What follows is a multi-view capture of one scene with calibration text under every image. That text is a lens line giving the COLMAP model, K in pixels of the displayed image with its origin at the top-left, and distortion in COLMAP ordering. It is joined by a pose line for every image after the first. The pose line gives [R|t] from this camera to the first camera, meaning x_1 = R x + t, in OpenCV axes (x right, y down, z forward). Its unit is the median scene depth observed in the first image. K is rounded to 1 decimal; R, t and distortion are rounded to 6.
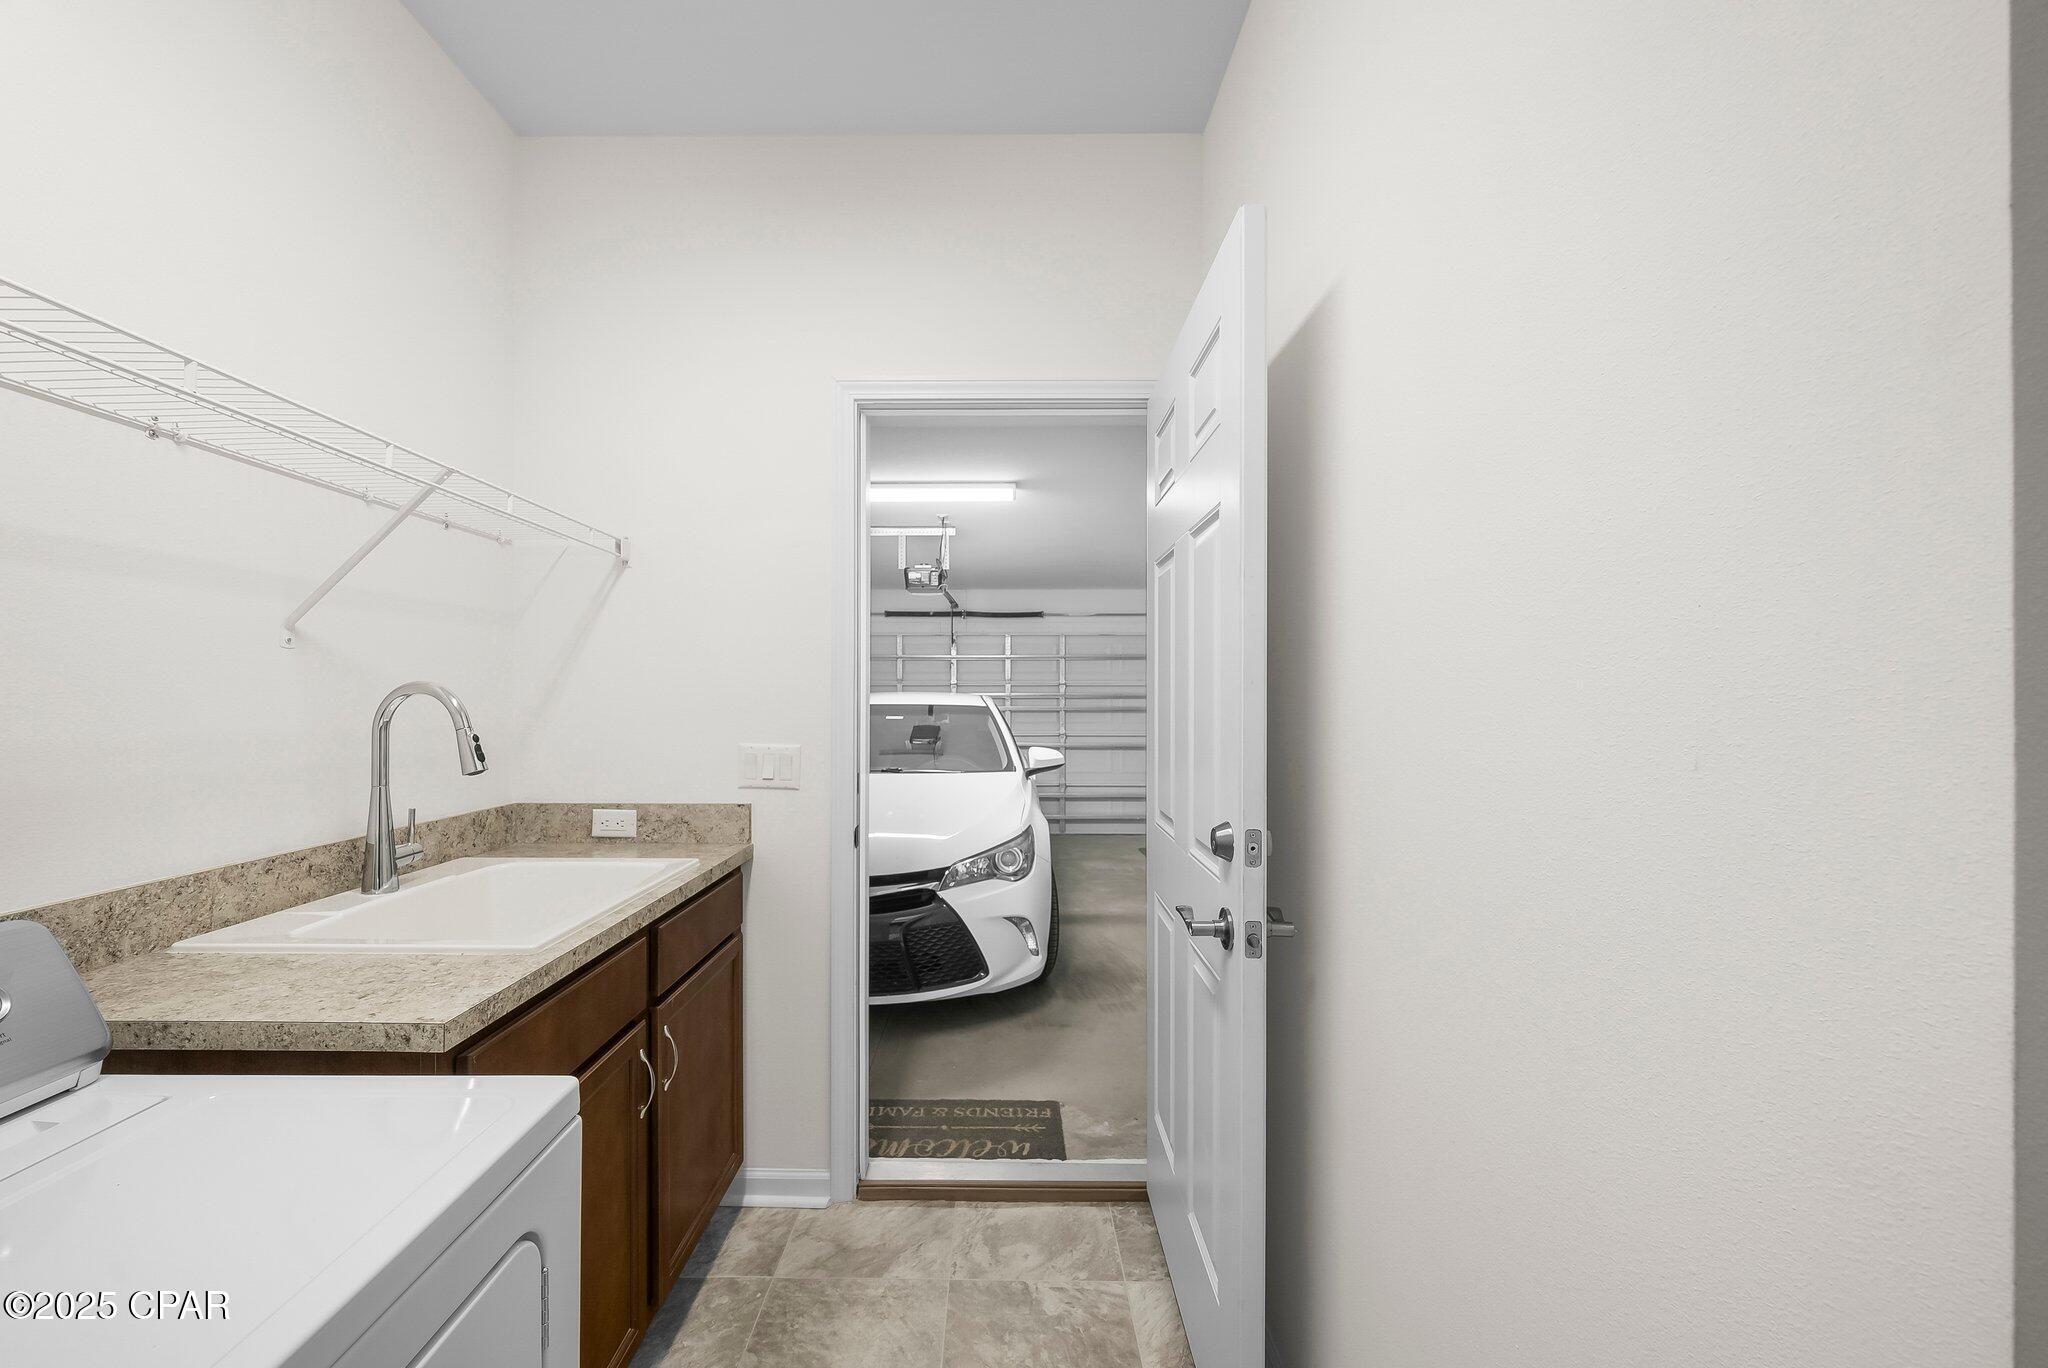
lens RADIAL K [[756.7, 0, 953.2], [0, 756.7, 689.3], [0, 0, 1]] dist [-0.003536, -0.000381]
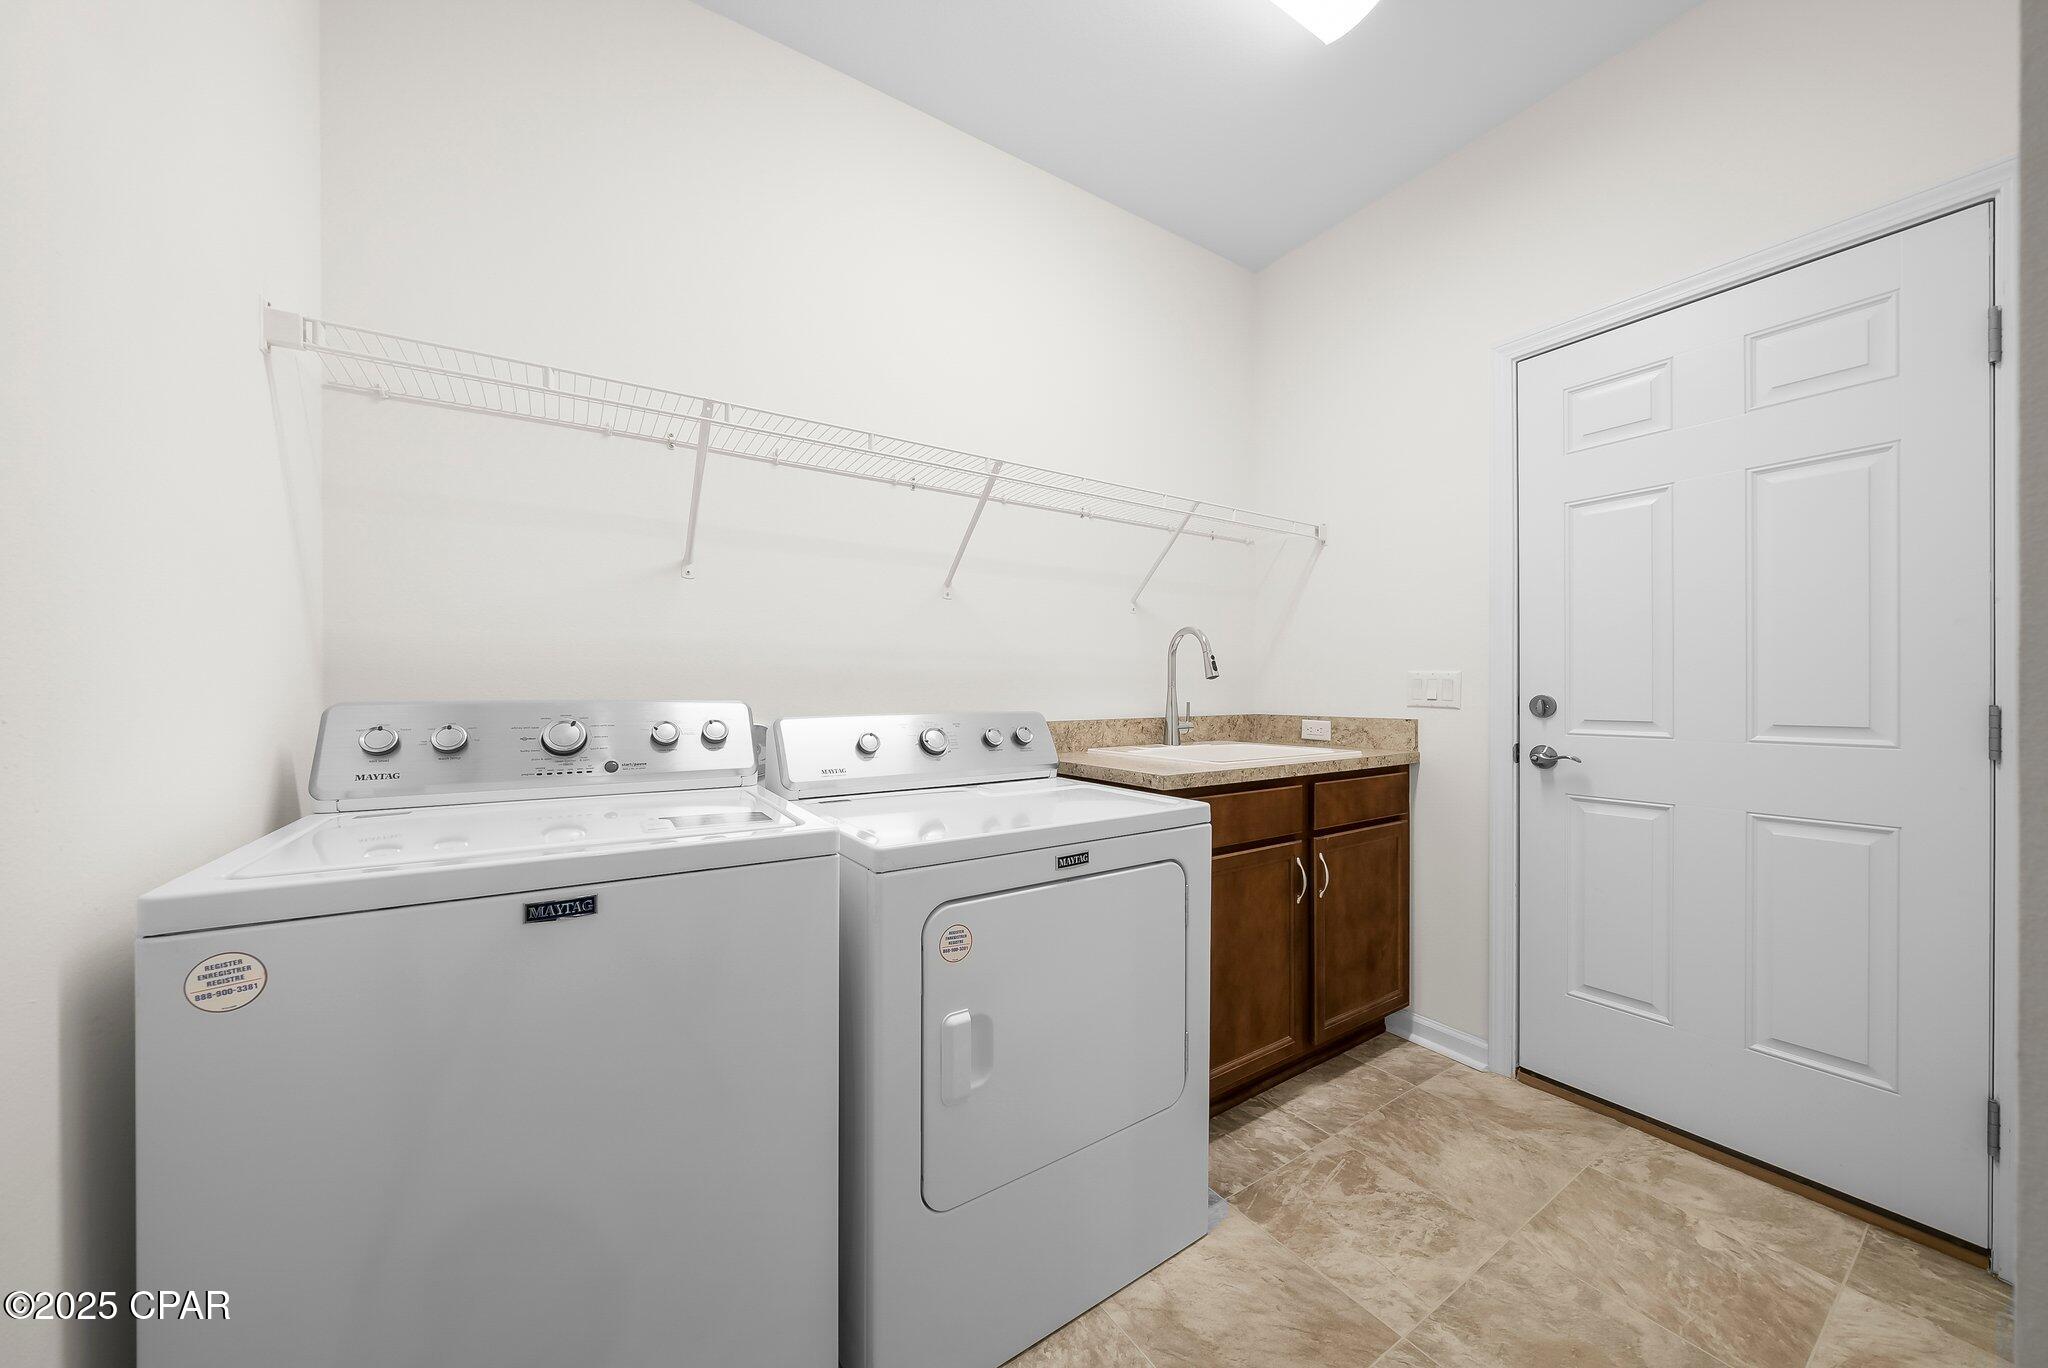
lens RADIAL K [[707.2, 0, 1025.9], [0, 707.2, 691.1], [0, 0, 1]] dist [-0.002596, -0.000444]
pose [[0.560763, -0.006979, -0.827947, 0.370797], [0.004018, 0.999976, -0.005708, 0.123360], [0.827967, -0.000125, 0.560777, -0.195704]]
